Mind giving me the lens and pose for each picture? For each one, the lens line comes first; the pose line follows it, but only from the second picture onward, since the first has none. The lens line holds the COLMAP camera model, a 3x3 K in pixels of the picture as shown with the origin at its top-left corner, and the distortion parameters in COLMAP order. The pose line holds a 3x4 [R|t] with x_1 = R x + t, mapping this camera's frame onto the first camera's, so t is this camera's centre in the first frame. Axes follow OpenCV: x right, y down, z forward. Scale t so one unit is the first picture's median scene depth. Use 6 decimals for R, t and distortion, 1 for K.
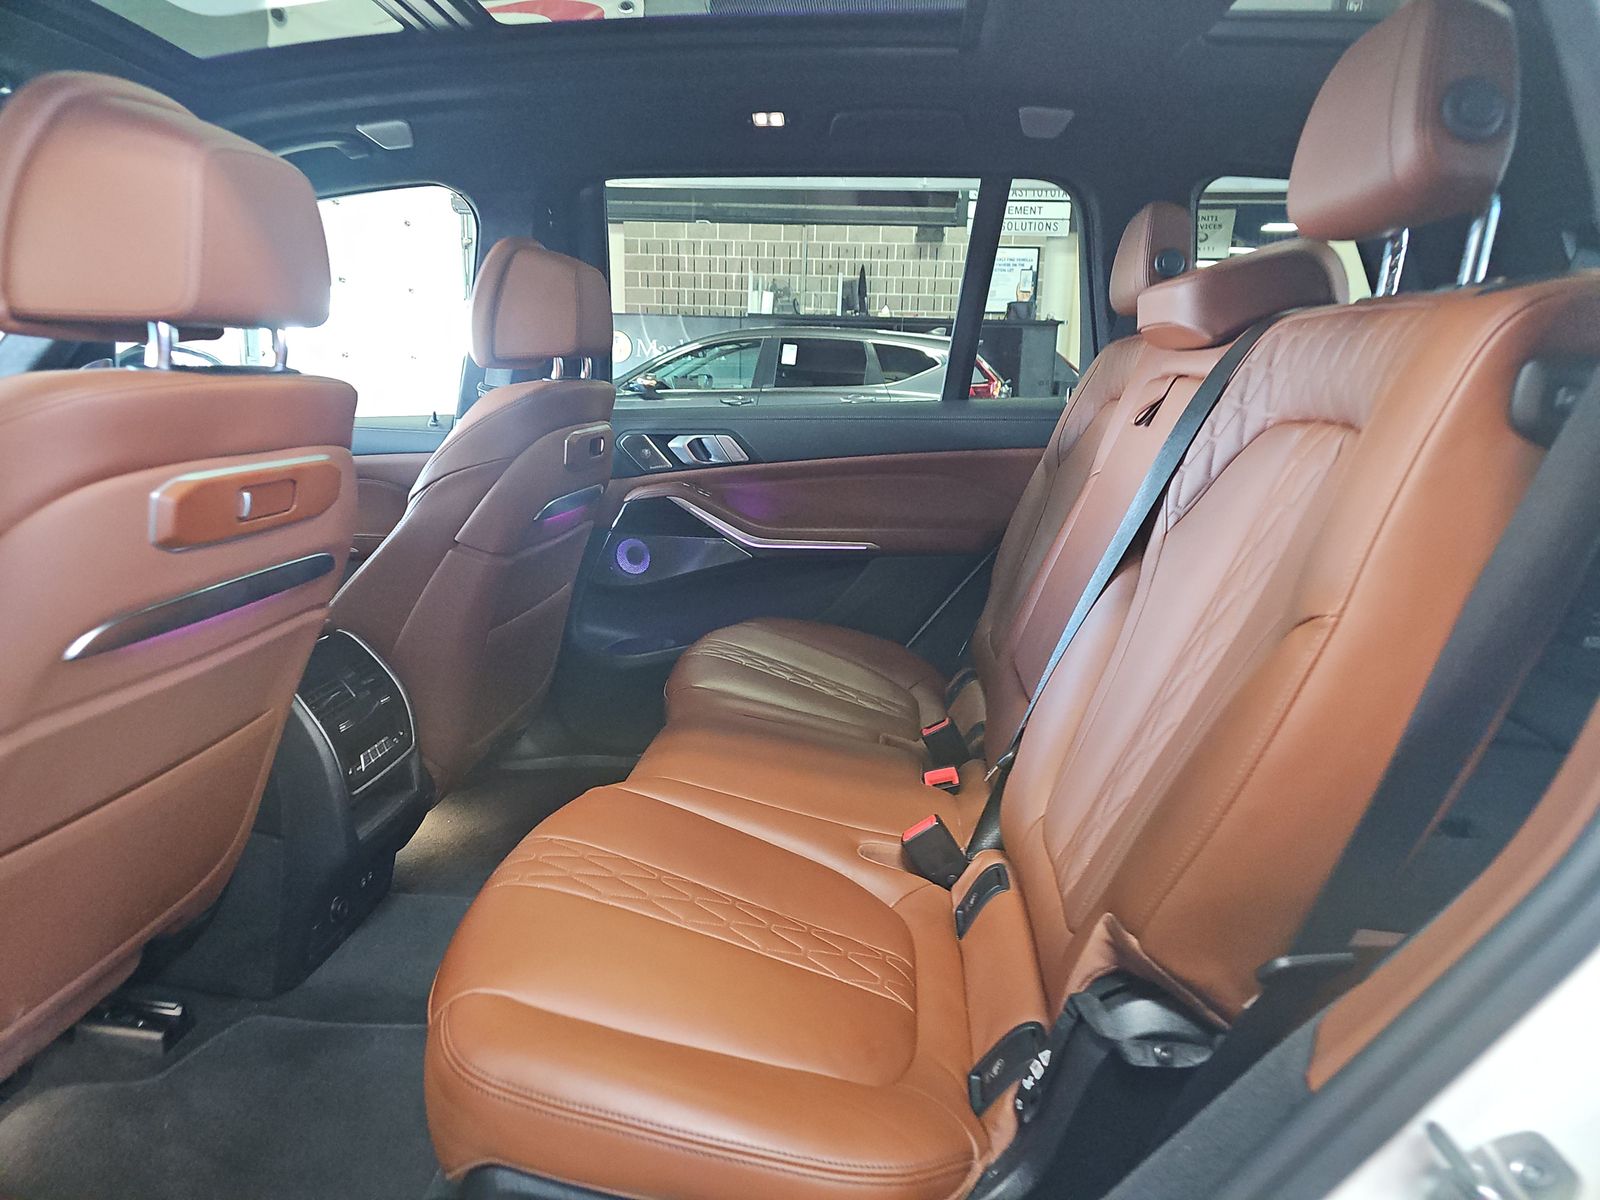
lens RADIAL K [[1031.6, 0, 798.6], [0, 1031.6, 603.9], [0, 0, 1]] dist [-0.026988, 0.002120]
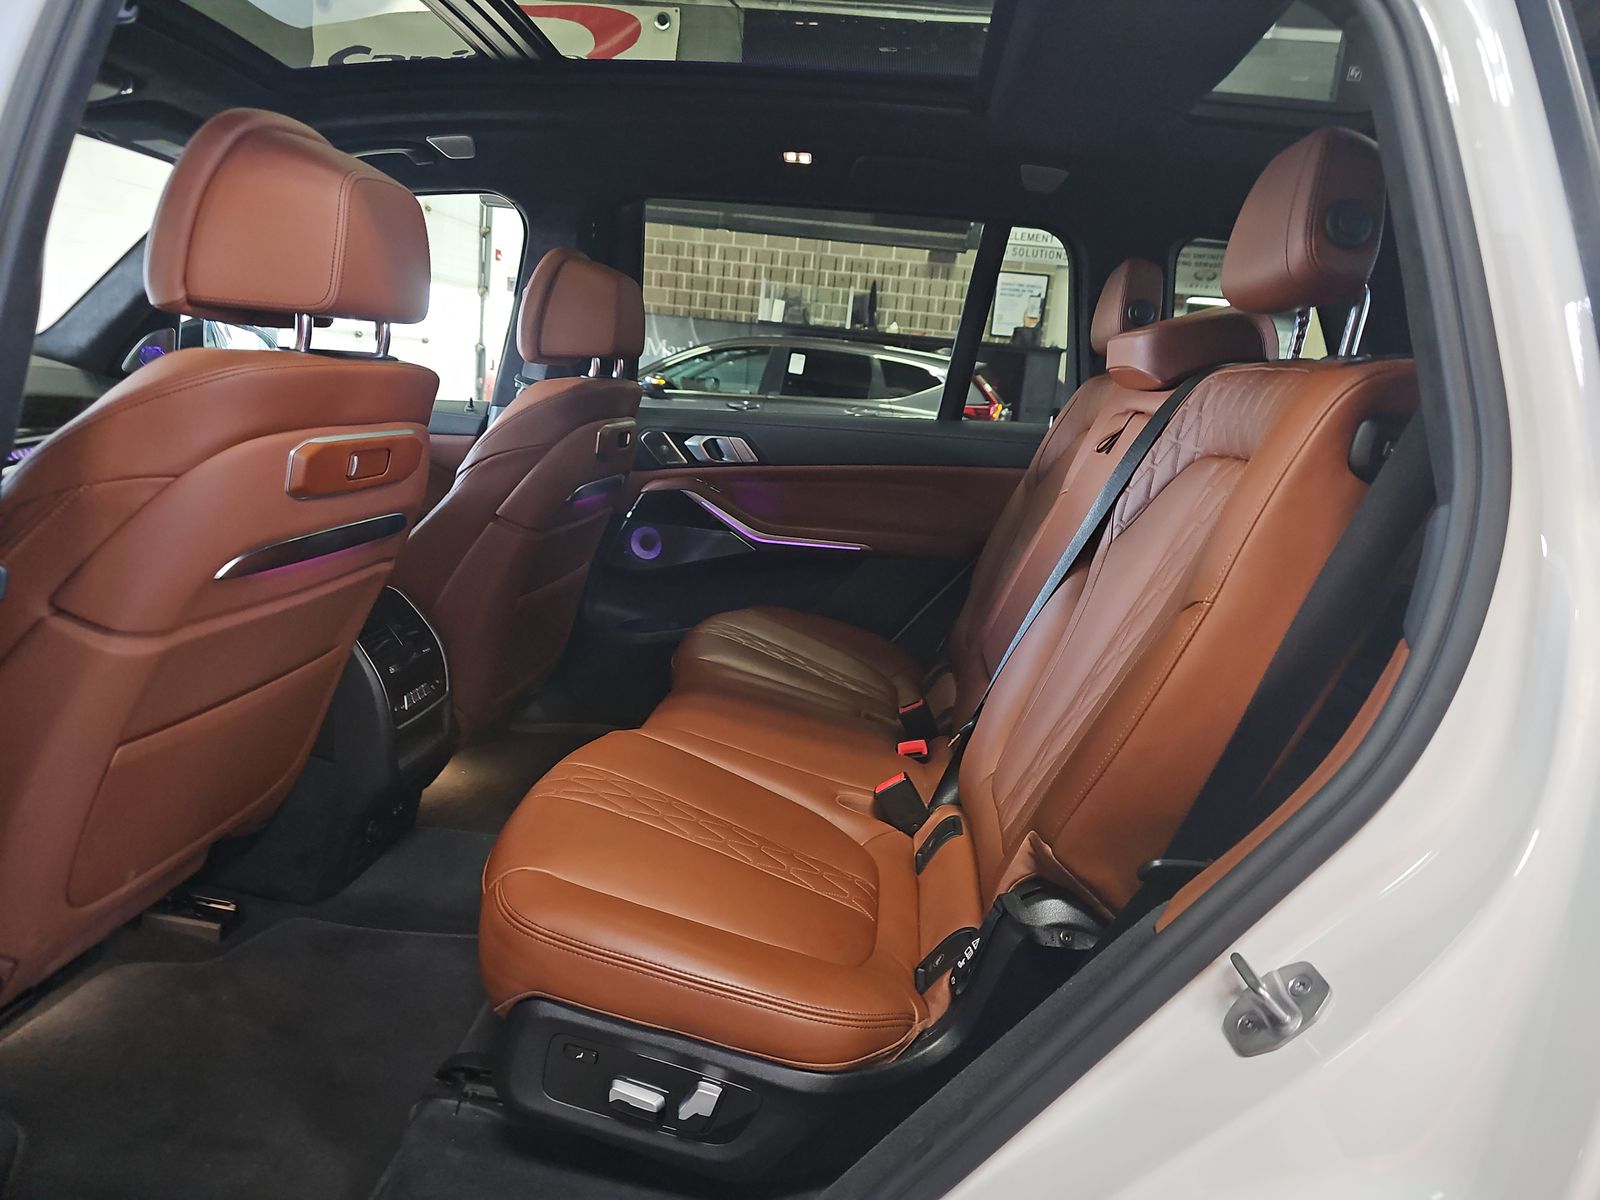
lens RADIAL K [[1031.6, 0, 804.1], [0, 1031.6, 601.2], [0, 0, 1]] dist [-0.026988, 0.002120]
pose [[0.997788, 0.064974, 0.014073, -0.008796], [-0.064817, 0.997832, -0.011379, 0.027634], [-0.014782, 0.010442, 0.999836, -0.148057]]
